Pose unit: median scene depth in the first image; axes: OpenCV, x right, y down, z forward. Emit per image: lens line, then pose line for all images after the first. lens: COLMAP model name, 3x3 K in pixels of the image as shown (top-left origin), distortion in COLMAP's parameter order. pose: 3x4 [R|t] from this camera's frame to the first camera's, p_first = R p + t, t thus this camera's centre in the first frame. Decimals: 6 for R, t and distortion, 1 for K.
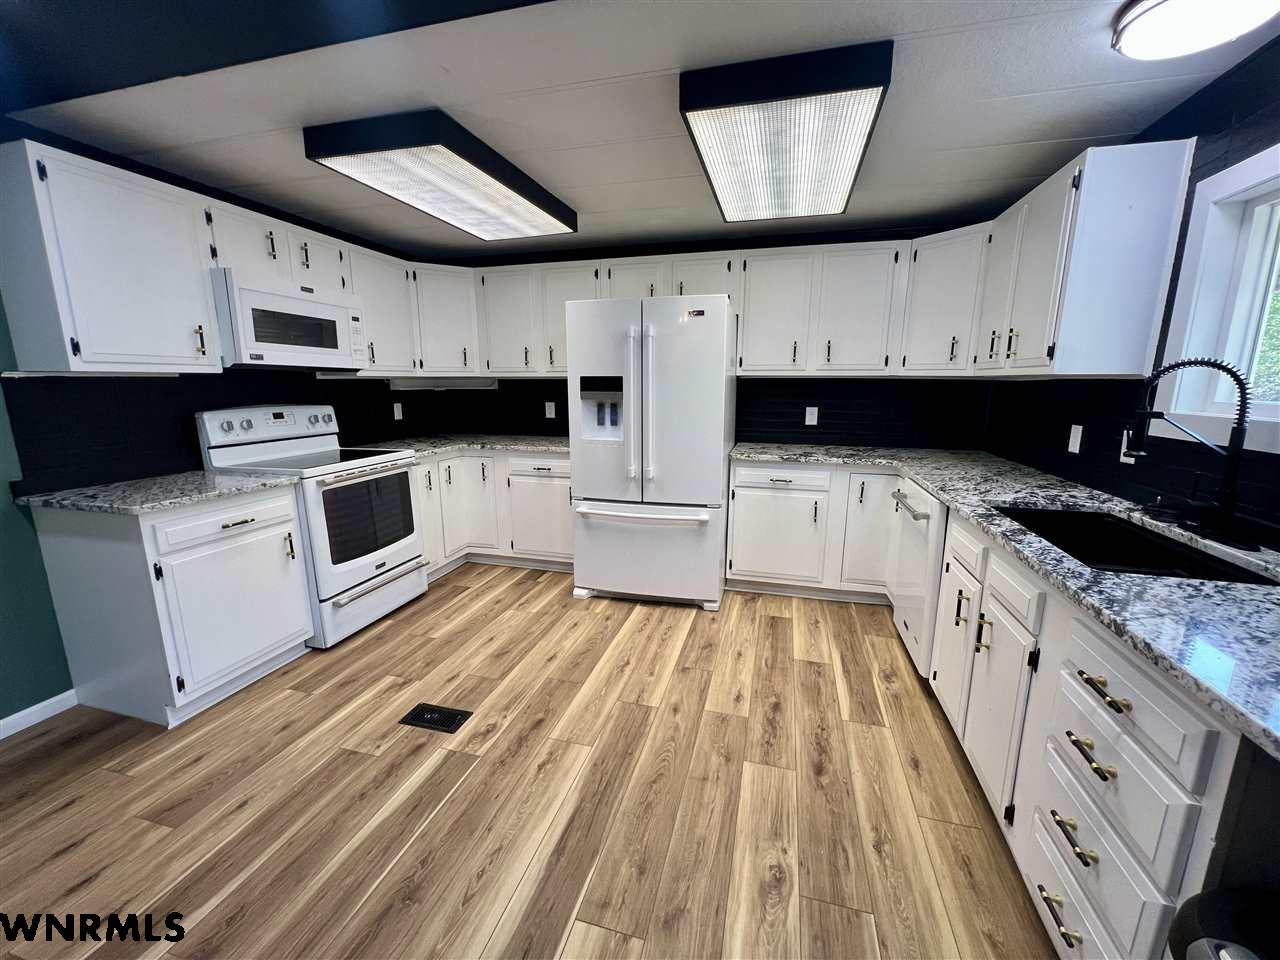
lens RADIAL K [[514.5, 0, 642.8], [0, 514.5, 483.0], [0, 0, 1]] dist [-0.004090, 0.002013]
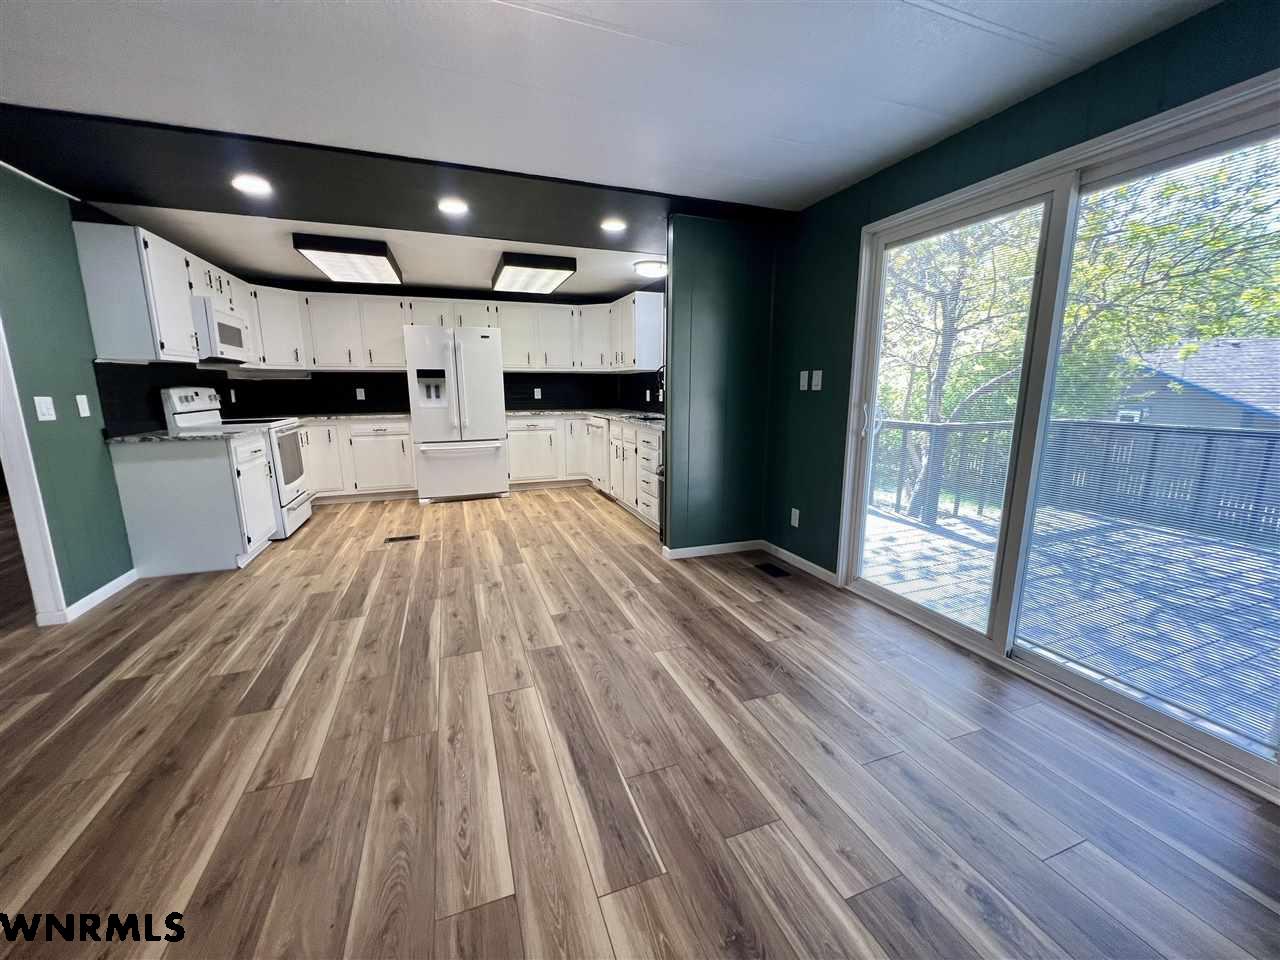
lens RADIAL K [[514.5, 0, 642.0], [0, 514.5, 483.8], [0, 0, 1]] dist [-0.004090, 0.002013]
pose [[0.811721, -0.113402, 0.572931, -0.609498], [0.116261, 0.992710, 0.031774, 0.232092], [-0.572357, 0.040818, 0.818988, -0.927466]]
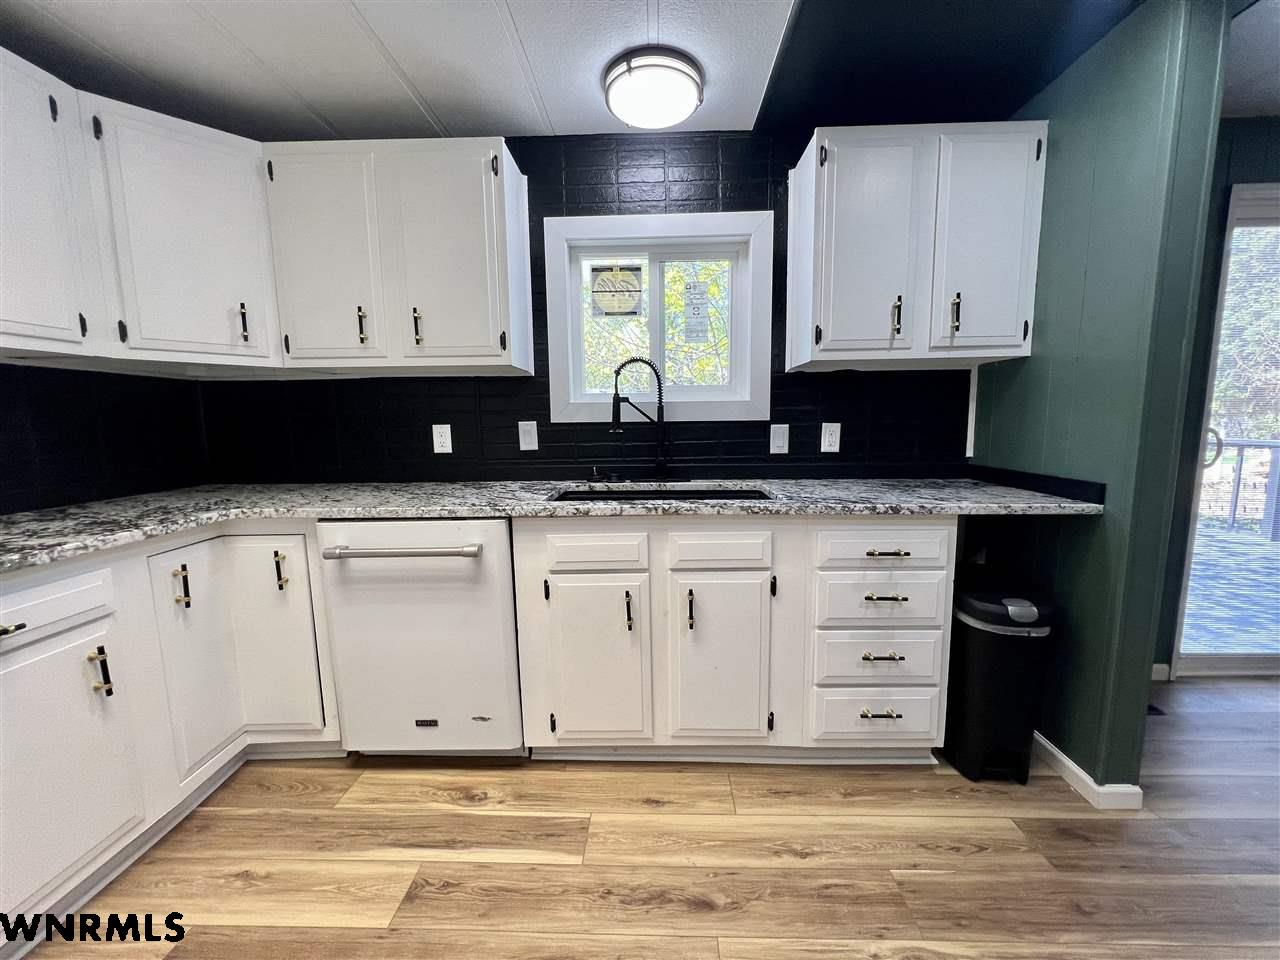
lens RADIAL K [[514.5, 0, 645.0], [0, 514.5, 481.6], [0, 0, 1]] dist [-0.004090, 0.002013]
pose [[-0.236644, -0.124583, 0.963576, -0.161710], [0.198579, 0.964608, 0.173485, -0.087674], [-0.951087, 0.232400, -0.203529, 0.749930]]
